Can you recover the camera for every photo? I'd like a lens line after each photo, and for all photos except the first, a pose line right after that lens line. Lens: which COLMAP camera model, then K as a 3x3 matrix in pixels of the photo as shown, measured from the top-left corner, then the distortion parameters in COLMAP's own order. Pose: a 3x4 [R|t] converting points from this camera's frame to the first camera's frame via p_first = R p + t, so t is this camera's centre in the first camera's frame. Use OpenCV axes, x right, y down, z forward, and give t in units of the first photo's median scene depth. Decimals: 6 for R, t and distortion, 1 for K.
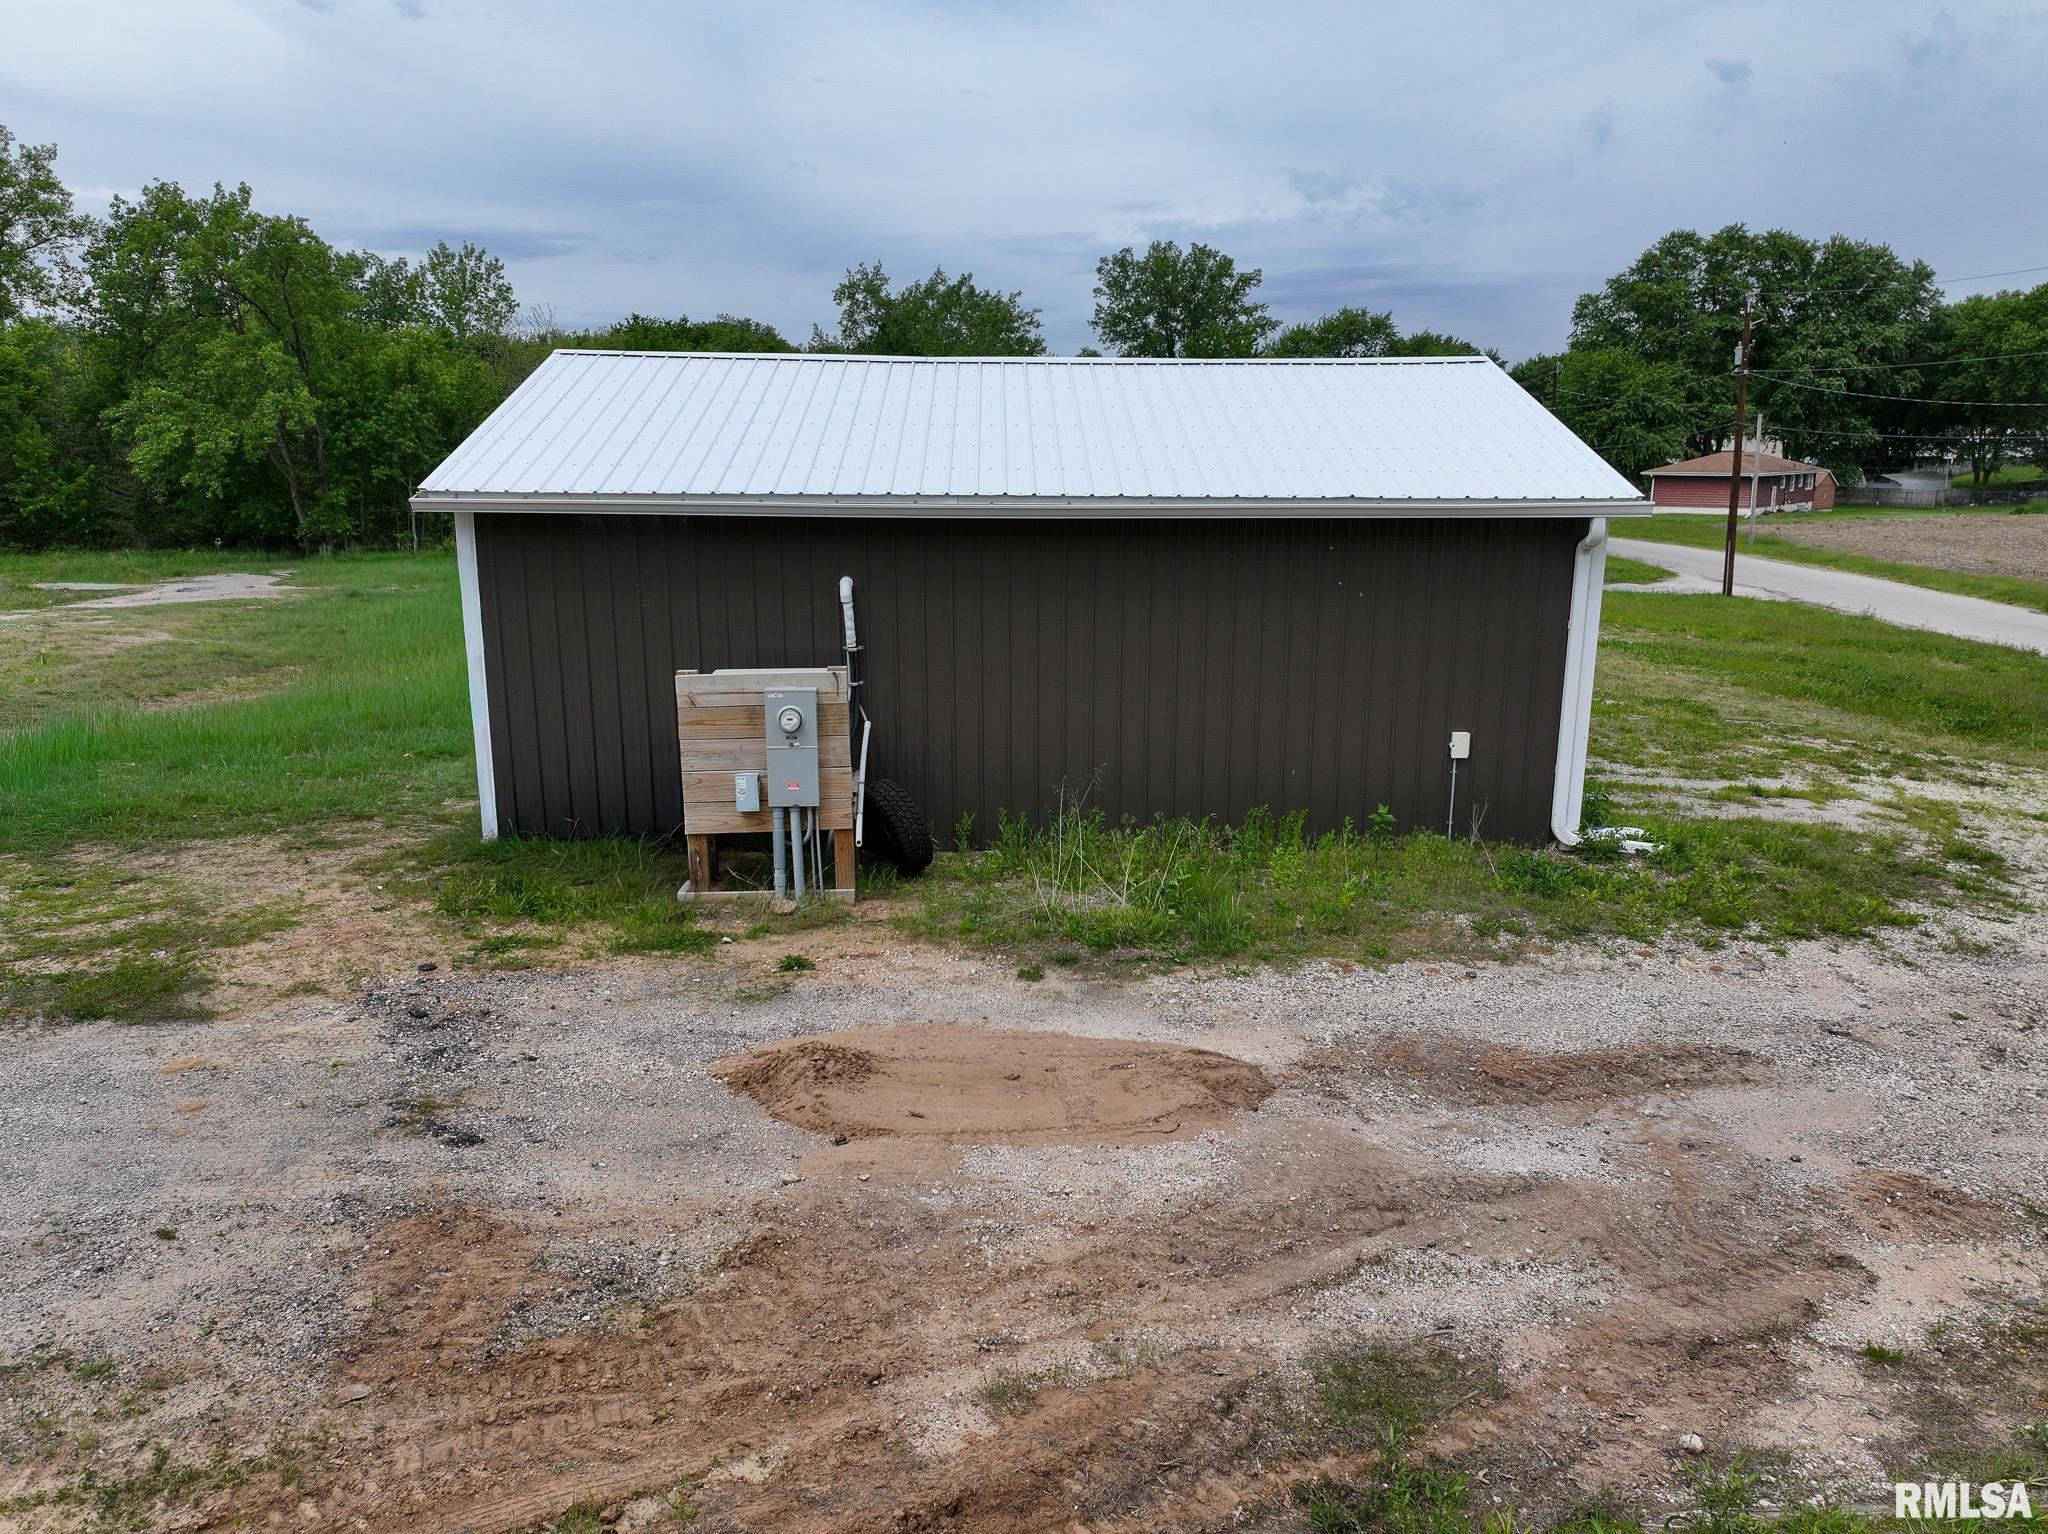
lens RADIAL K [[1434.1, 0, 1025.4], [0, 1434.1, 774.5], [0, 0, 1]] dist [-0.008212, 0.025889]
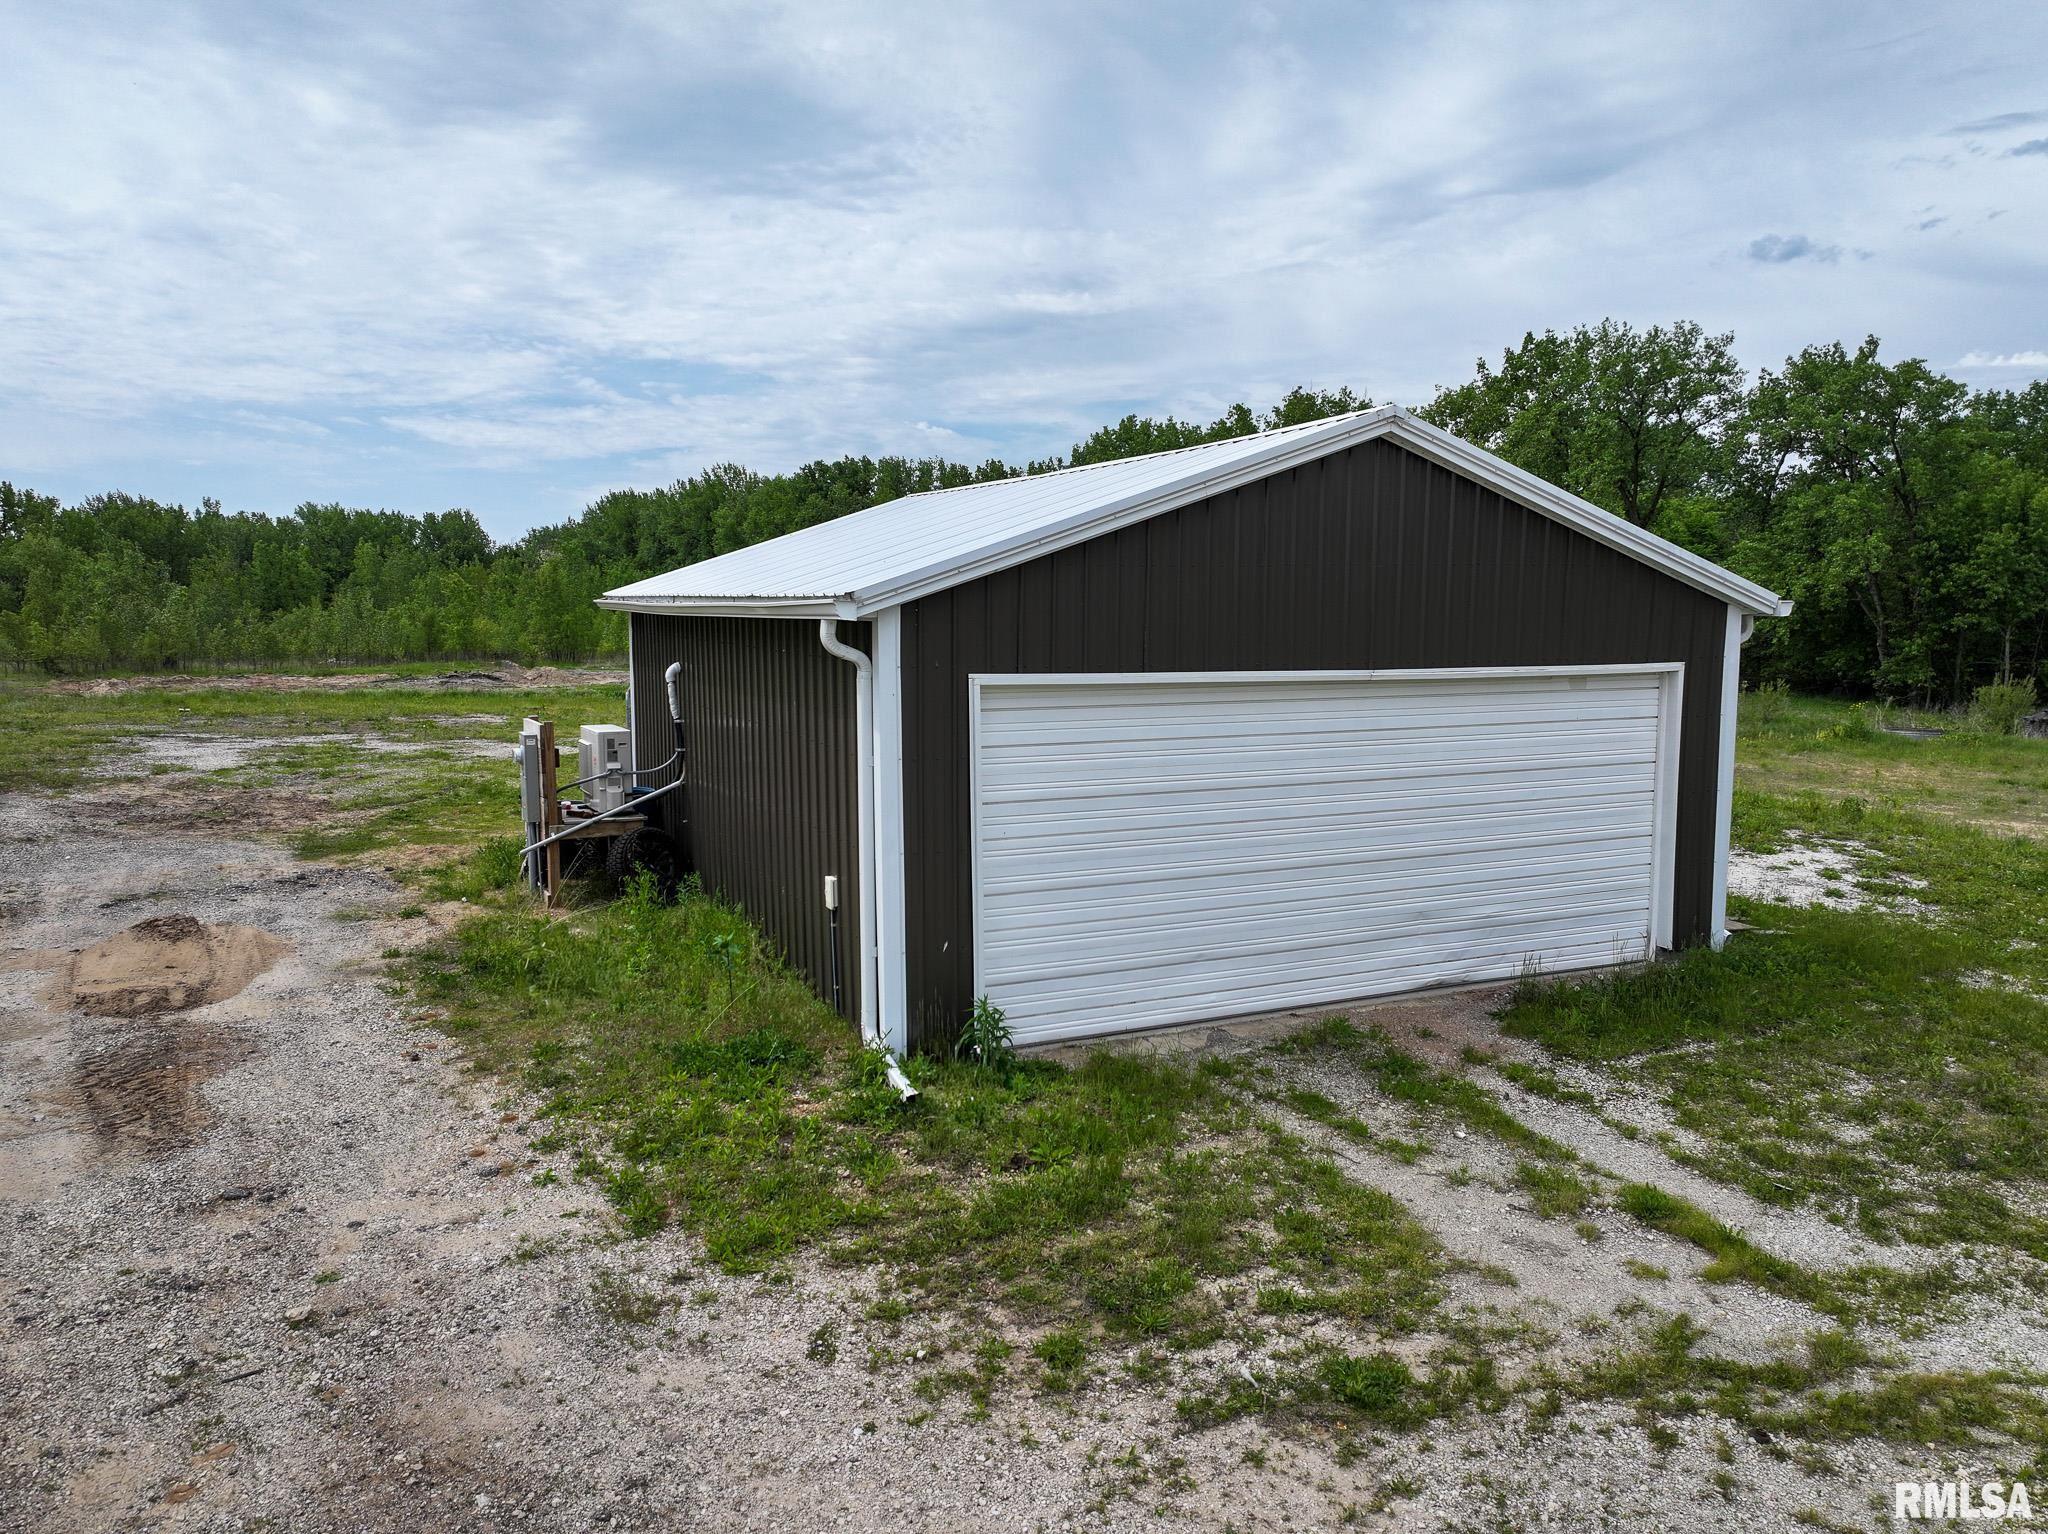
lens RADIAL K [[1434.1, 0, 1025.1], [0, 1434.1, 778.0], [0, 0, 1]] dist [-0.008212, 0.025889]
pose [[0.393397, 0.106873, -0.913136, 1.294543], [-0.200065, 0.979370, 0.028433, -0.155123], [0.897336, 0.171501, 0.406663, 0.890227]]
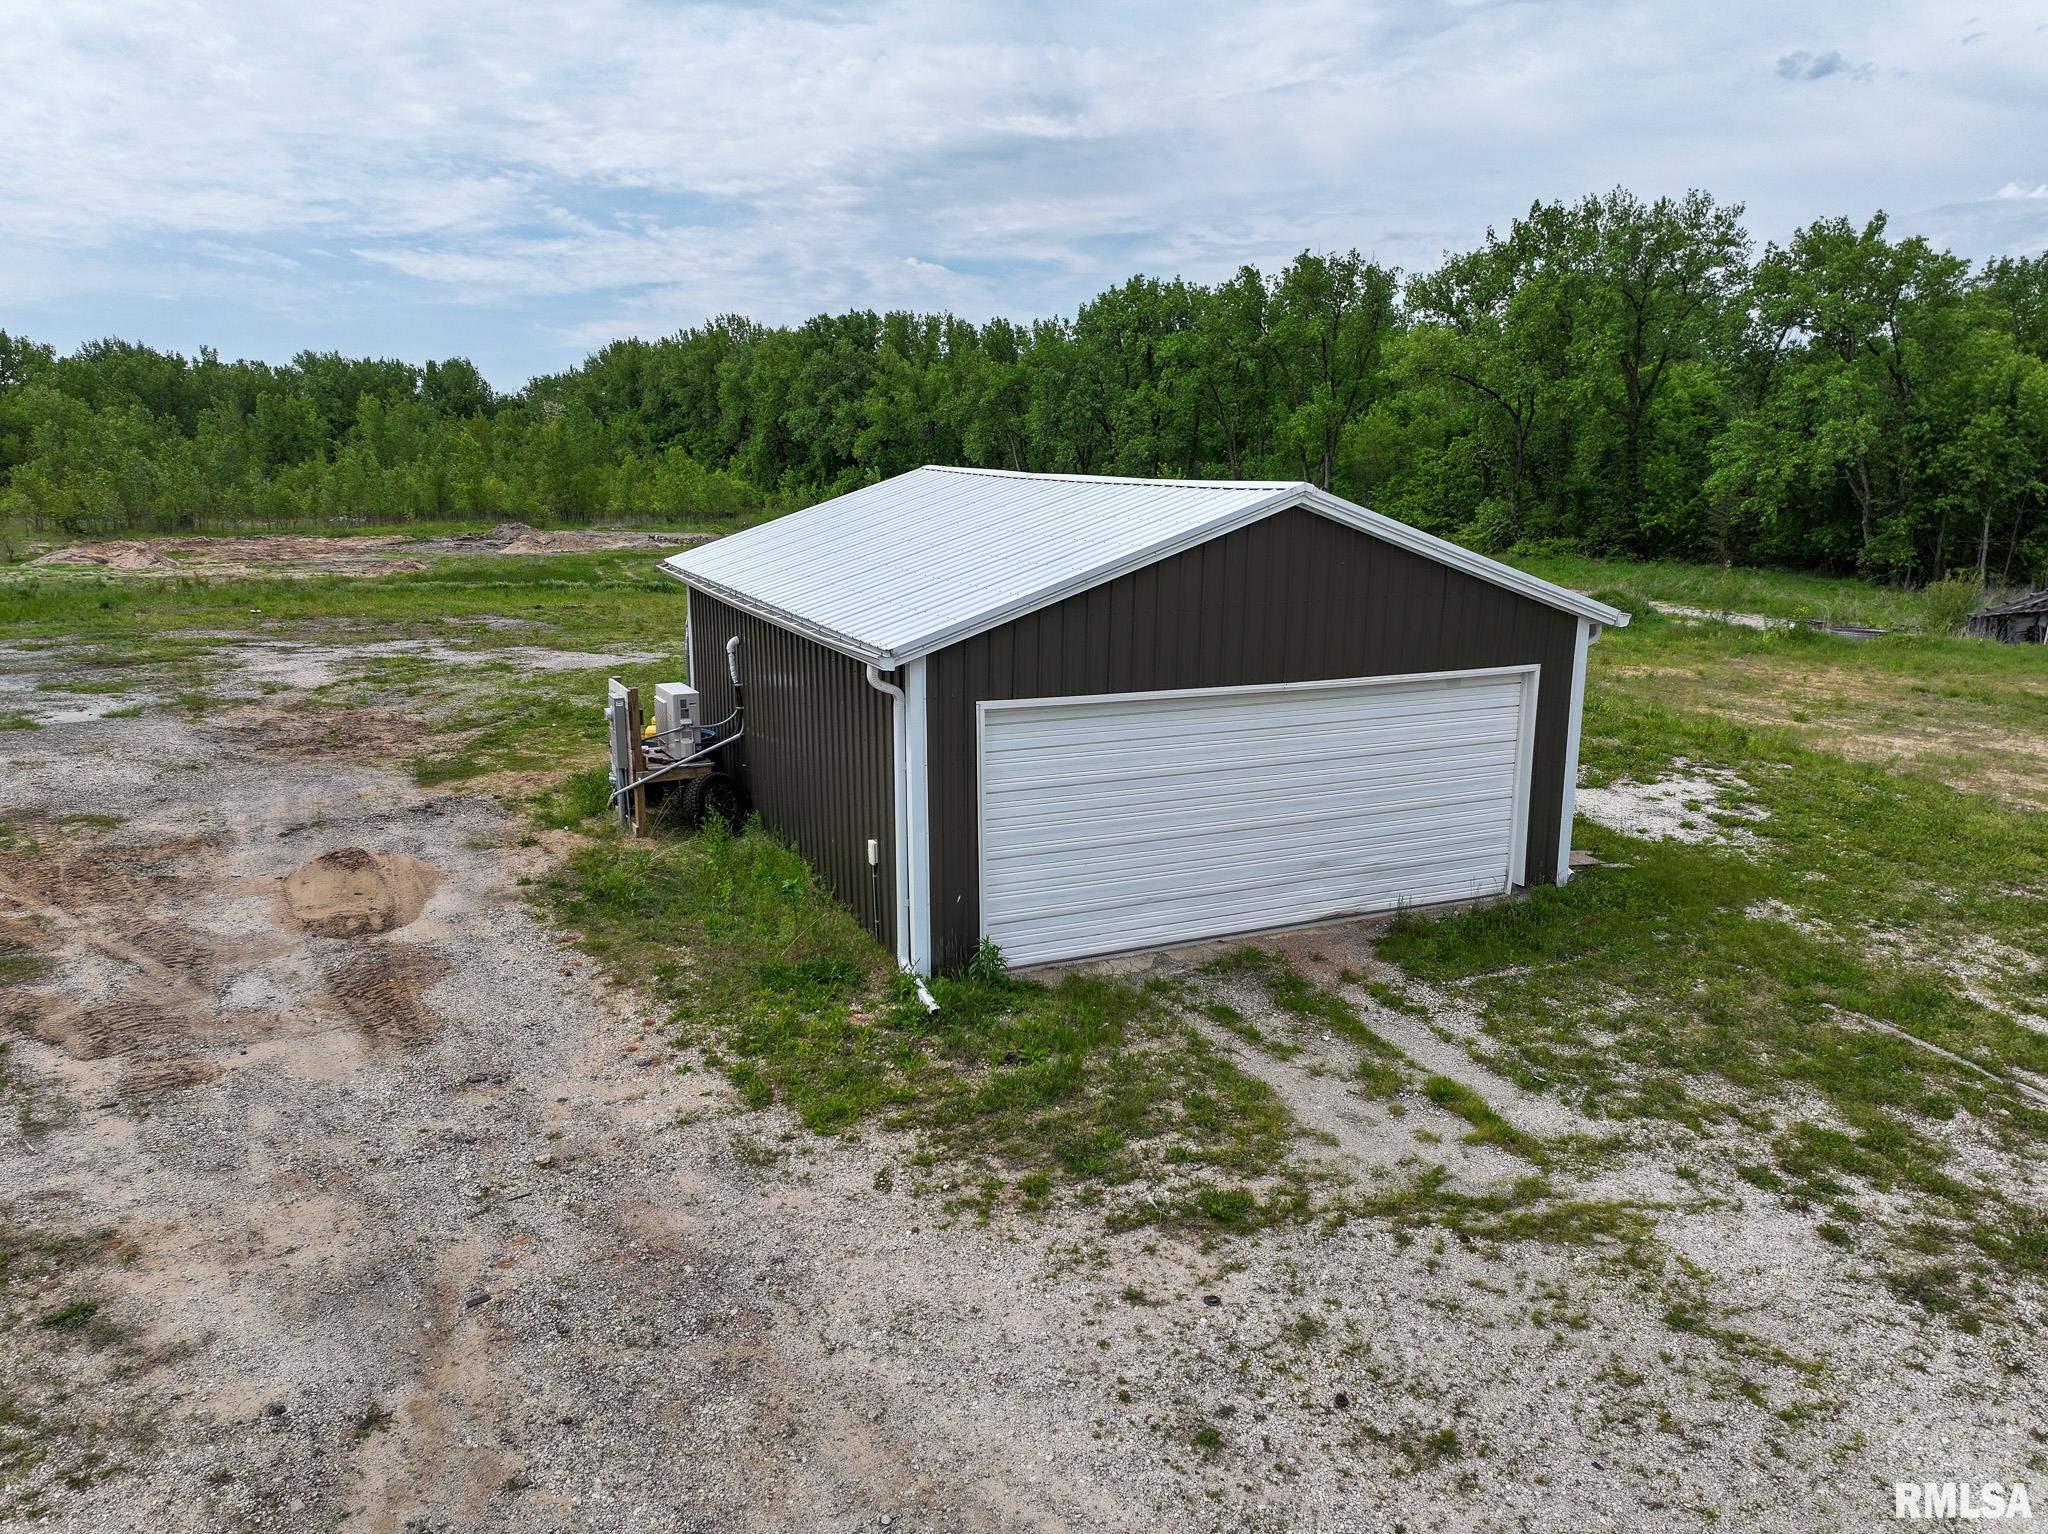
lens RADIAL K [[1434.1, 0, 1025.9], [0, 1434.1, 780.0], [0, 0, 1]] dist [-0.008212, 0.025889]
pose [[0.389507, 0.205167, -0.897881, 1.569159], [-0.205290, 0.969688, 0.132519, -0.289355], [0.897853, 0.132709, 0.419819, 0.751674]]
